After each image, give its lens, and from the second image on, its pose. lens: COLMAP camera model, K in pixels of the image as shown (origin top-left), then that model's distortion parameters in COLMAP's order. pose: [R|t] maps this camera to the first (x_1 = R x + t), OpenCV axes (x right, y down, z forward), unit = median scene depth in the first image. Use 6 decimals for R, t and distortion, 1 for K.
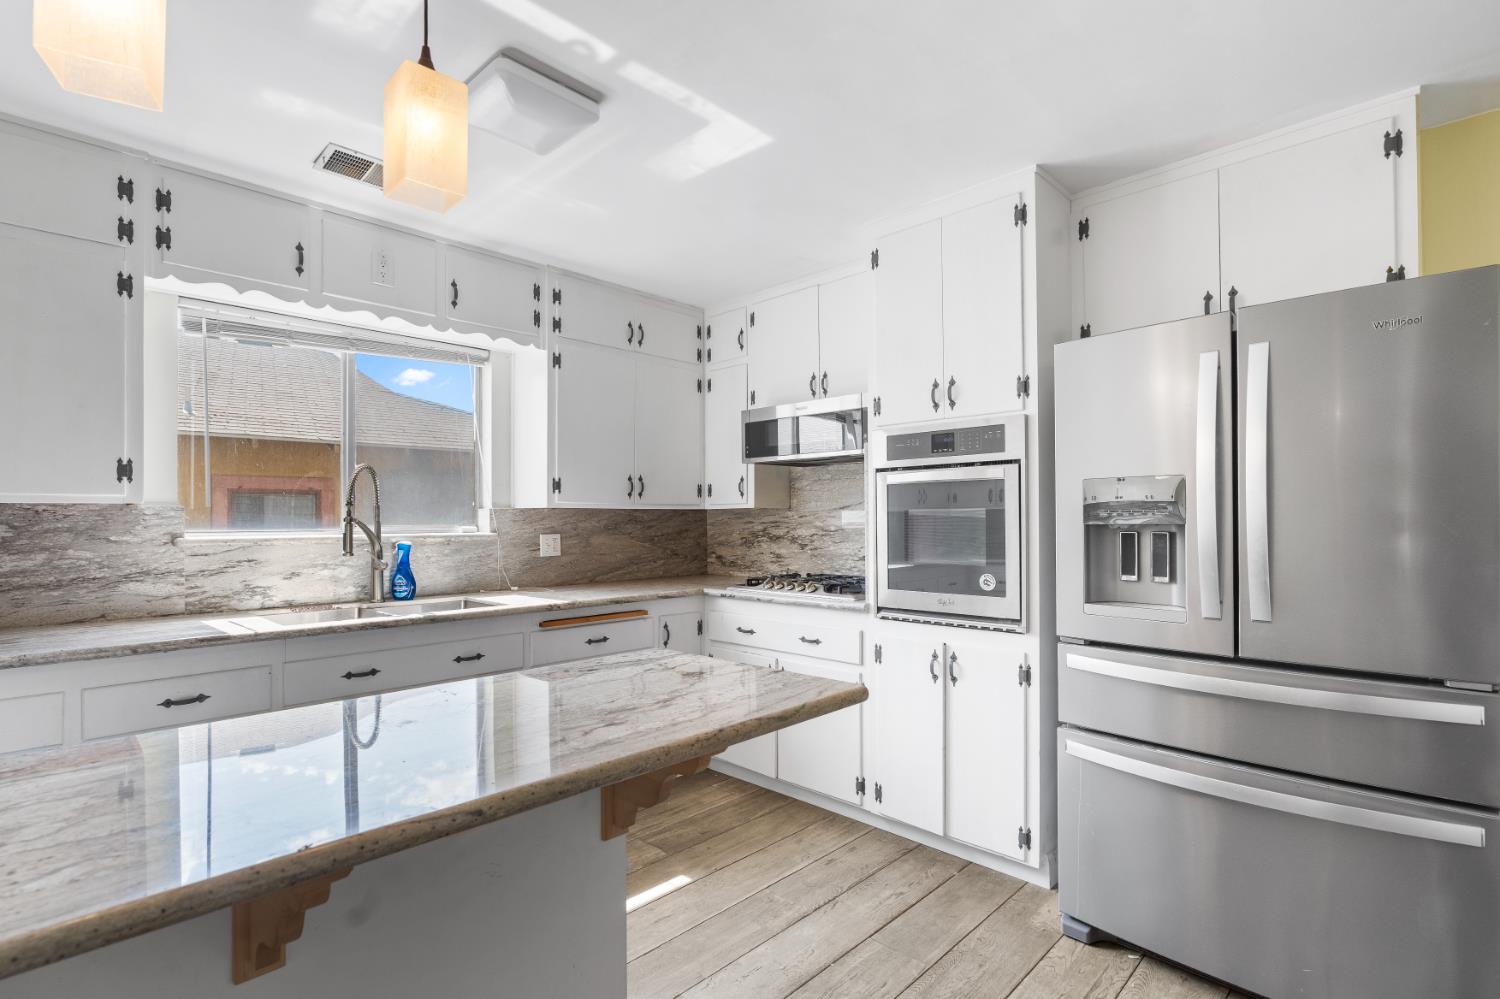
lens RADIAL K [[702.5, 0, 749.6], [0, 702.5, 520.4], [0, 0, 1]] dist [-0.003982, -0.000680]
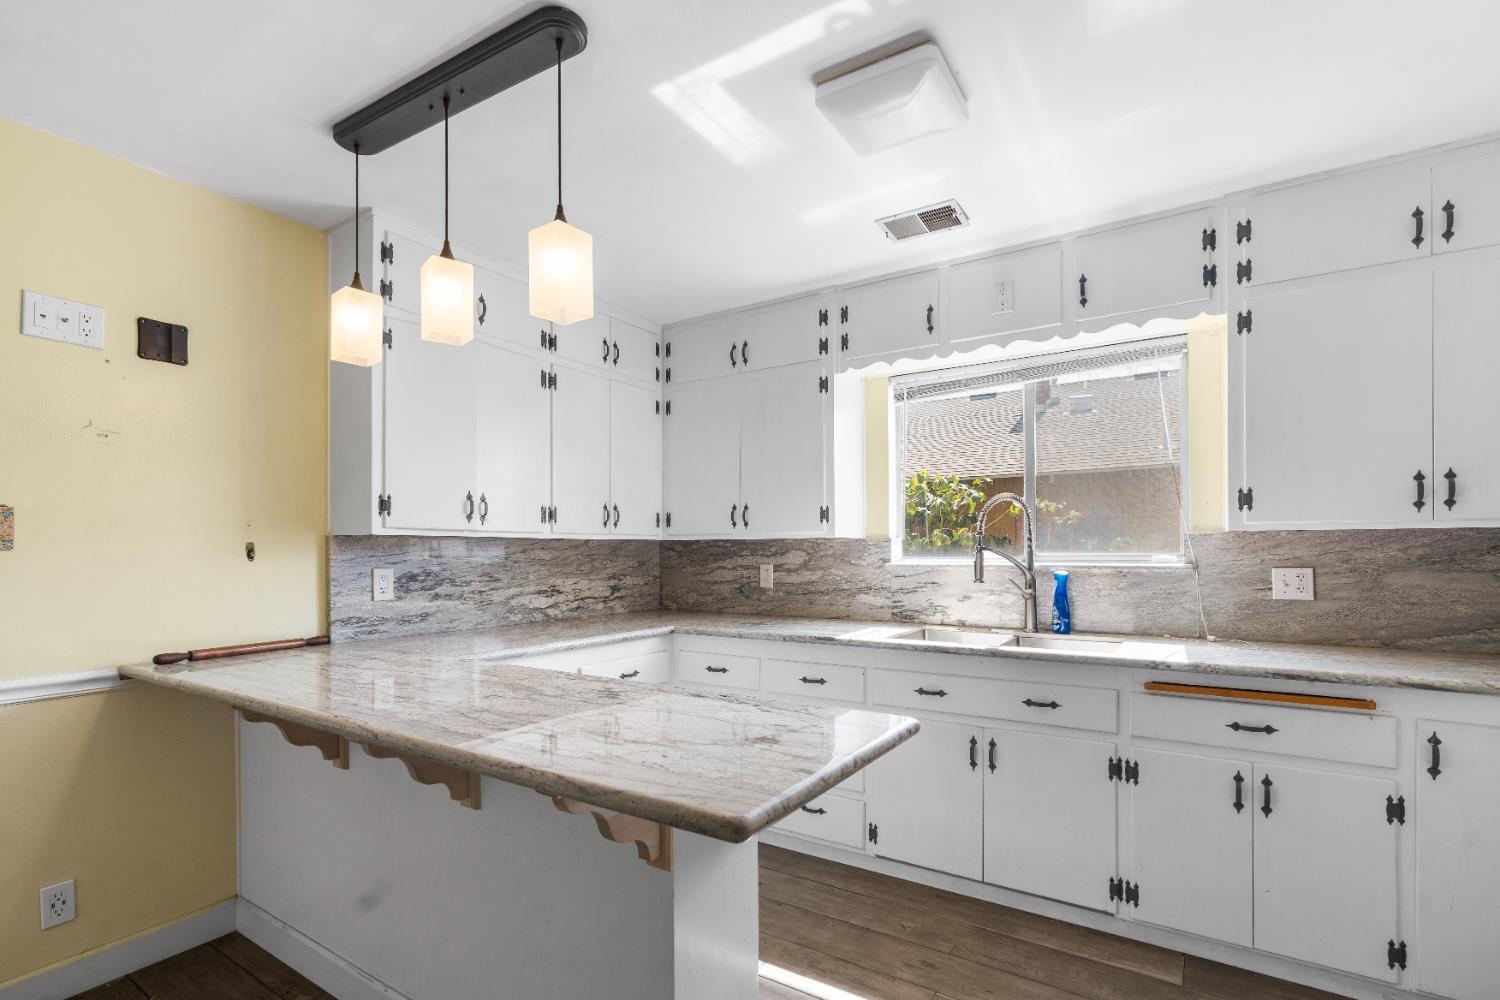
lens RADIAL K [[696.1, 0, 731.2], [0, 696.1, 548.8], [0, 0, 1]] dist [-0.001791, 0.000191]
pose [[0.198299, -0.001431, -0.980140, 0.359765], [0.002227, 0.999997, -0.001010, 0.000034], [0.980139, -0.001983, 0.198302, 0.413182]]
